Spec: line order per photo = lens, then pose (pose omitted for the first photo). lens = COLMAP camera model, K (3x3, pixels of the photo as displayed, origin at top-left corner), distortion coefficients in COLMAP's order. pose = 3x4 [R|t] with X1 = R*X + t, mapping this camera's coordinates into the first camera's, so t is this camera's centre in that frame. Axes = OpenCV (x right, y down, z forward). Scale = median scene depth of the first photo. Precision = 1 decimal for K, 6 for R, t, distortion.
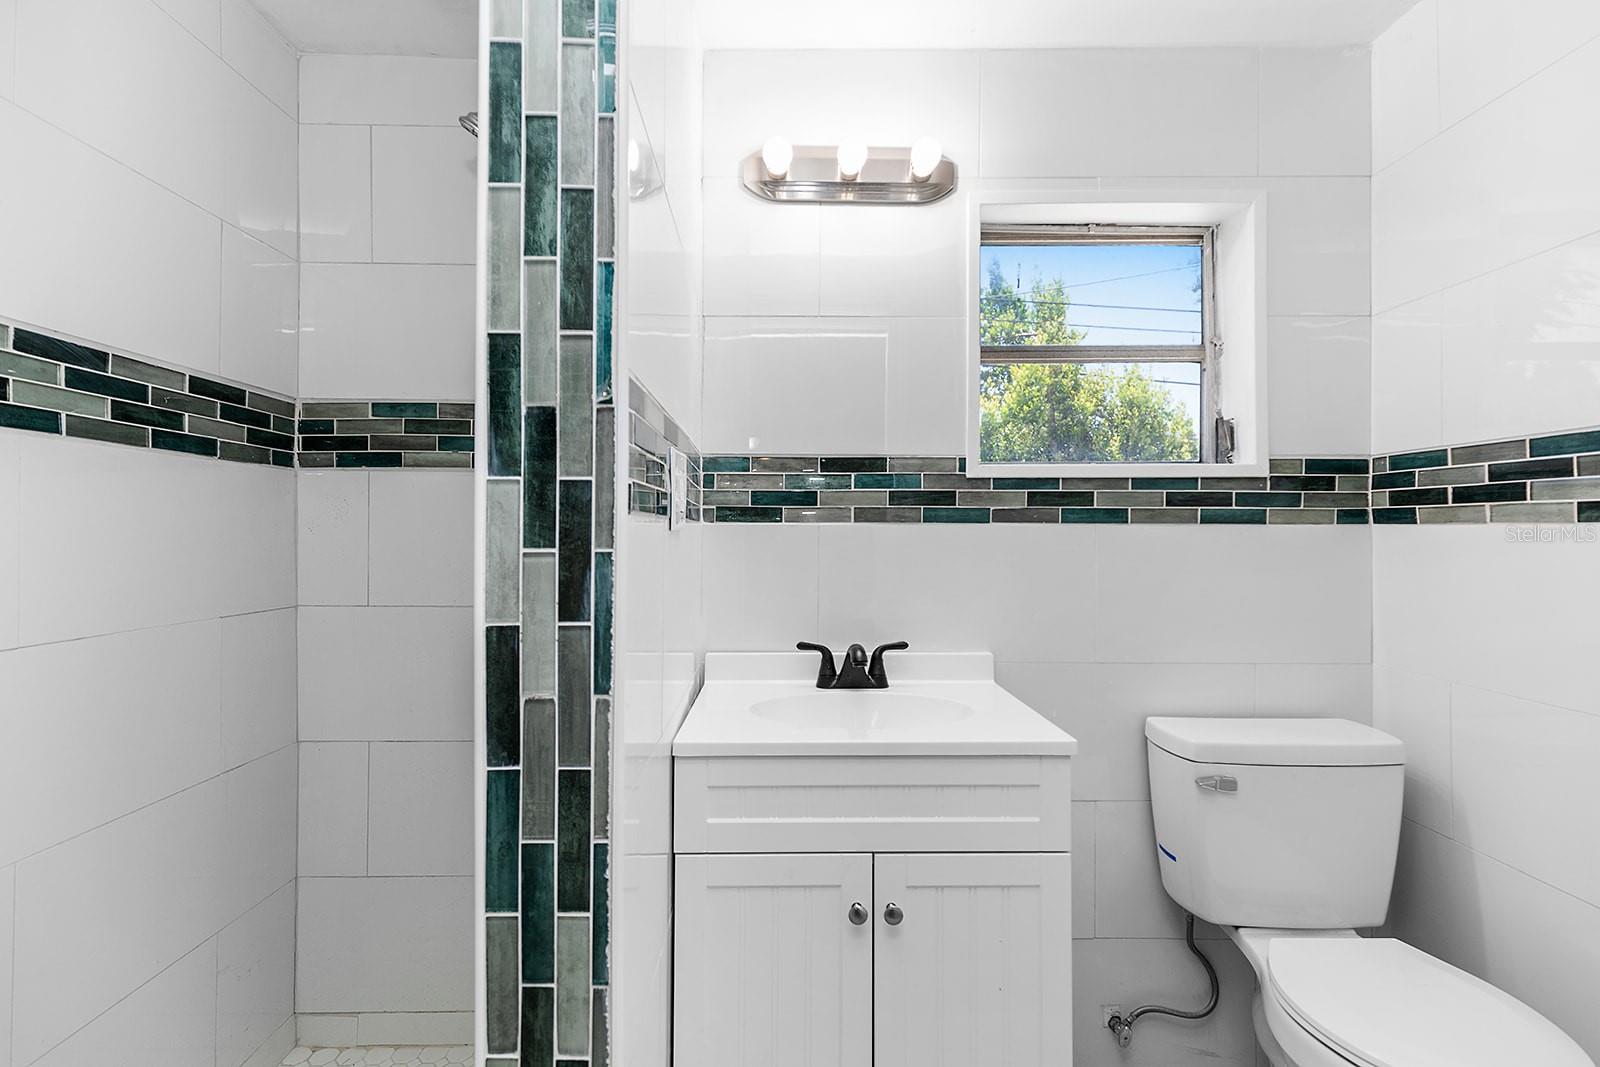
lens RADIAL K [[756.2, 0, 800.0], [0, 756.2, 533.5], [0, 0, 1]] dist [0.000854, -0.000304]
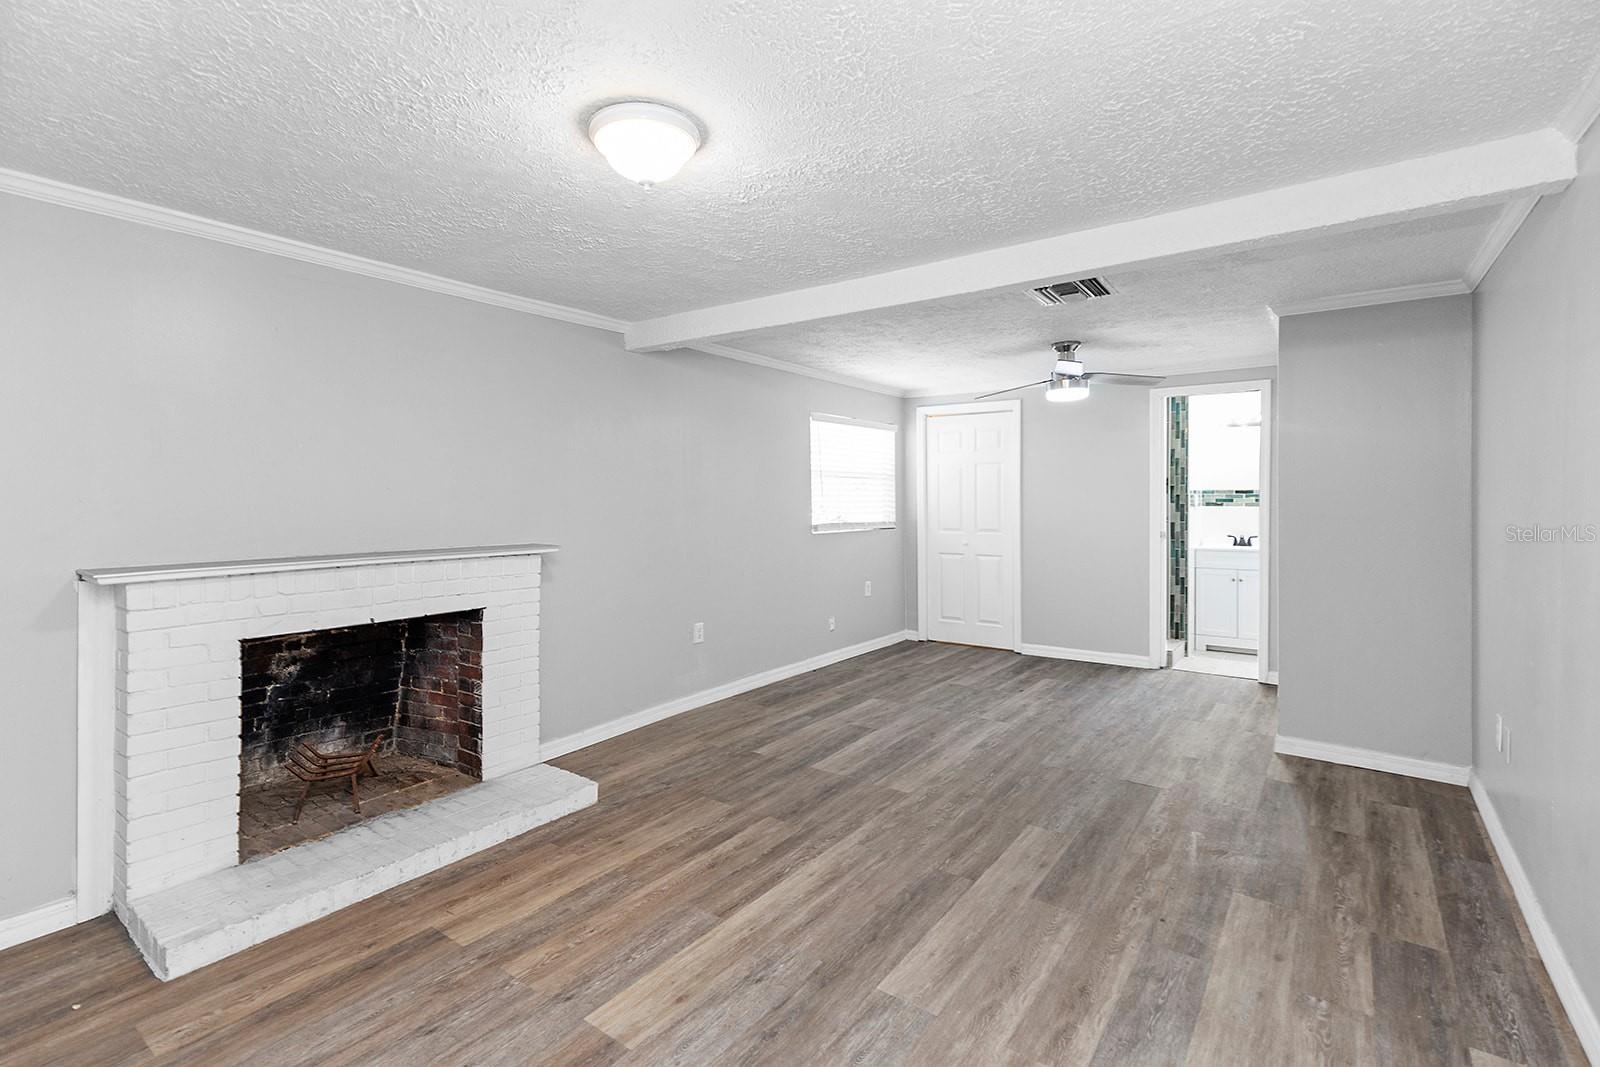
lens RADIAL K [[741.0, 0, 808.0], [0, 741.0, 506.6], [0, 0, 1]] dist [0.012782, -0.005943]
pose [[0.811622, -0.001454, -0.584180, 0.500254], [0.006776, 0.999953, 0.006925, -0.057049], [0.584143, -0.009579, 0.811594, -3.570256]]
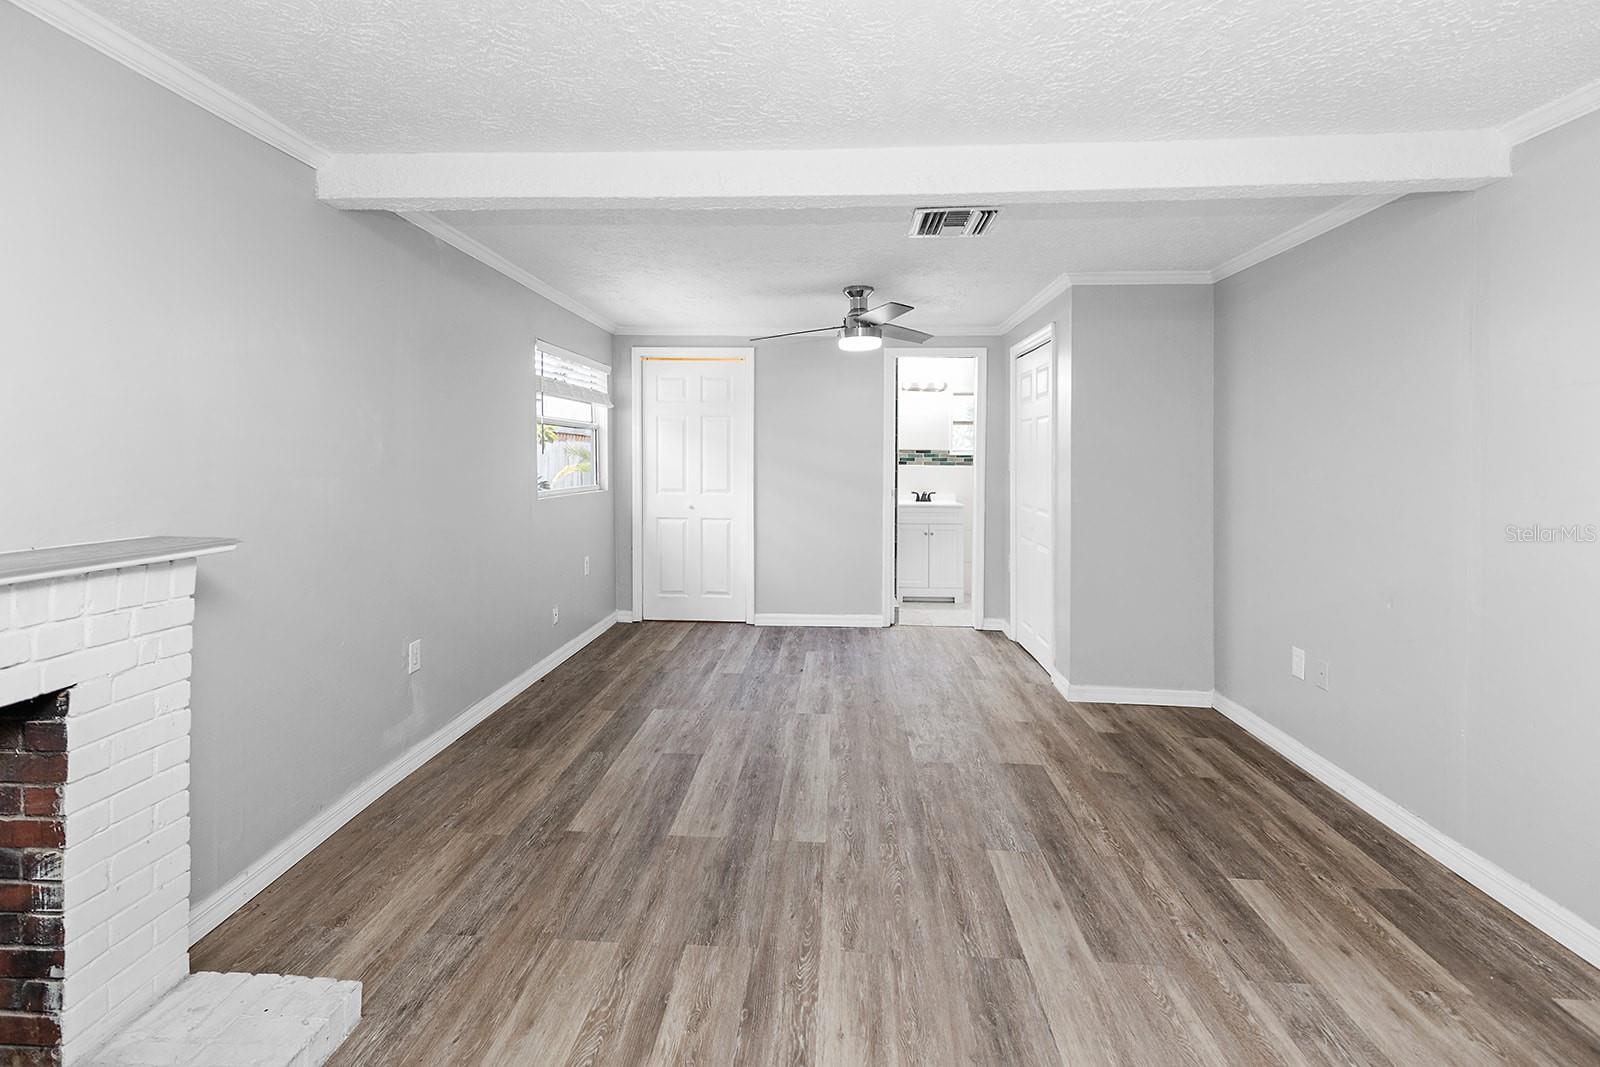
lens RADIAL K [[744.1, 0, 796.9], [0, 744.1, 463.8], [0, 0, 1]] dist [0.007572, -0.001386]
pose [[0.997692, 0.003086, -0.067834, -0.366330], [-0.002481, 0.999957, 0.008991, -0.058312], [0.067859, -0.008802, 0.997656, -3.326249]]
